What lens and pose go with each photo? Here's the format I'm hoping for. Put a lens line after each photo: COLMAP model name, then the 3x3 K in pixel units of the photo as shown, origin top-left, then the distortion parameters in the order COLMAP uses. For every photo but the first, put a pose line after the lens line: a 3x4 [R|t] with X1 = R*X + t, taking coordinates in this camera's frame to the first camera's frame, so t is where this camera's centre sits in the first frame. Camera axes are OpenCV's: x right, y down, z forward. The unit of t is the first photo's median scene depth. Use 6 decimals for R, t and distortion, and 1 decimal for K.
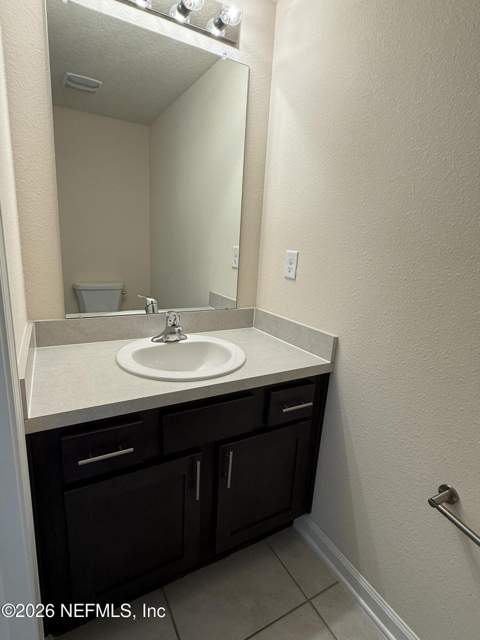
lens RADIAL K [[330.6, 0, 238.8], [0, 330.6, 319.4], [0, 0, 1]] dist [-0.000850, -0.000054]
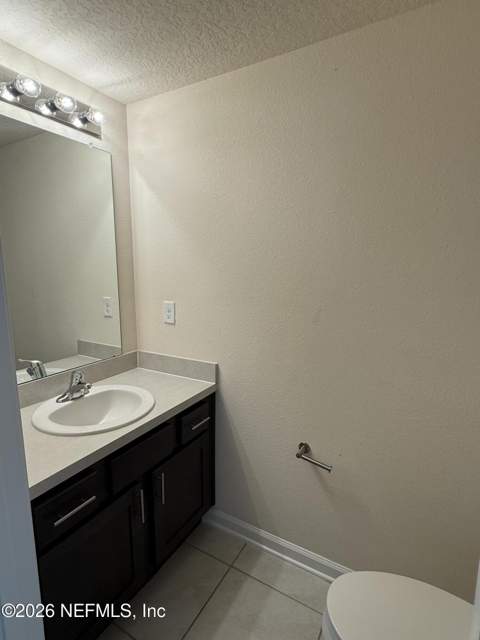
lens RADIAL K [[330.6, 0, 240.4], [0, 330.6, 319.6], [0, 0, 1]] dist [-0.000850, -0.000054]
pose [[0.856870, -0.133279, 0.498007, -0.251938], [0.158887, 0.987254, -0.009168, -0.091340], [-0.490438, 0.086982, 0.867124, -0.219803]]
